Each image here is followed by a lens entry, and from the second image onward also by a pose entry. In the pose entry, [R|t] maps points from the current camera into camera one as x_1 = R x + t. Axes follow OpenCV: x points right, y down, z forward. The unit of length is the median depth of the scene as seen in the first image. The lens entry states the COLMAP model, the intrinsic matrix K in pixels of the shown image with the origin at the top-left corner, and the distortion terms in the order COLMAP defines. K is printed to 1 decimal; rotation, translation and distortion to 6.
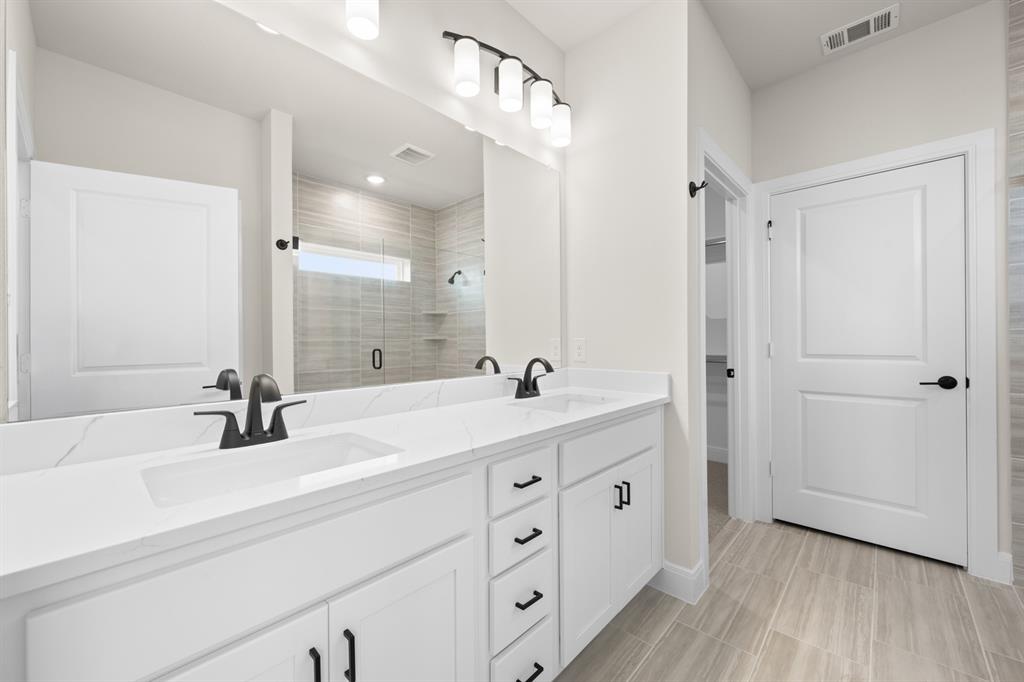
lens RADIAL K [[400.9, 0, 512.7], [0, 400.9, 338.7], [0, 0, 1]] dist [-0.000784, 0.000010]
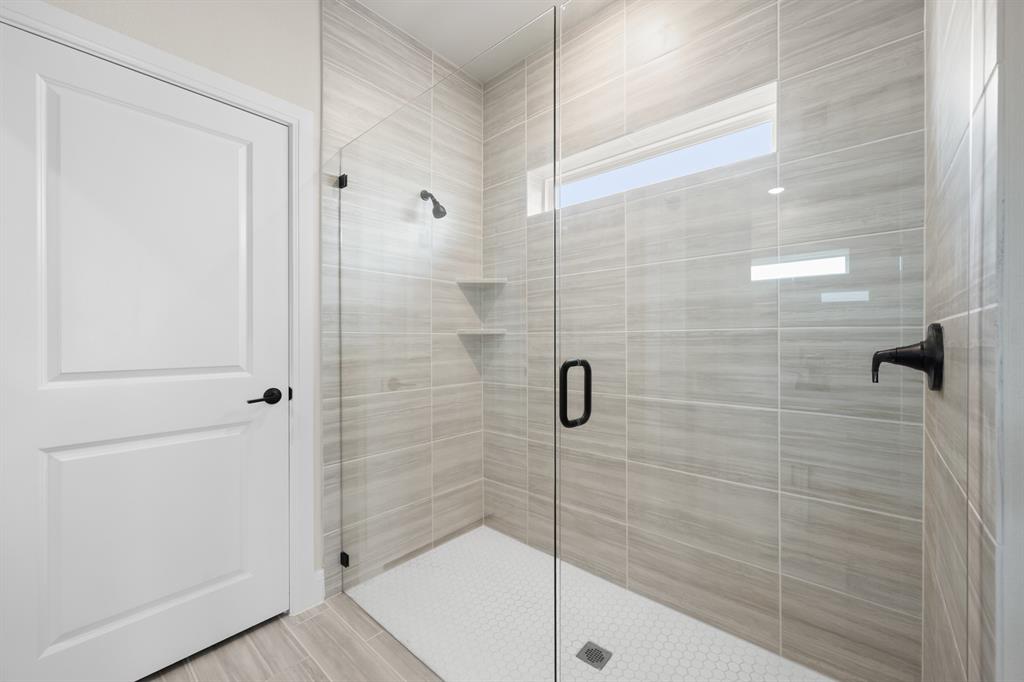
lens RADIAL K [[400.9, 0, 512.7], [0, 400.9, 338.7], [0, 0, 1]] dist [-0.000784, 0.000010]
pose [[-0.025702, 0.005287, 0.999656, 0.249452], [0.000959, 0.999986, -0.005264, -0.002292], [-0.999669, 0.000823, -0.025707, 0.515286]]
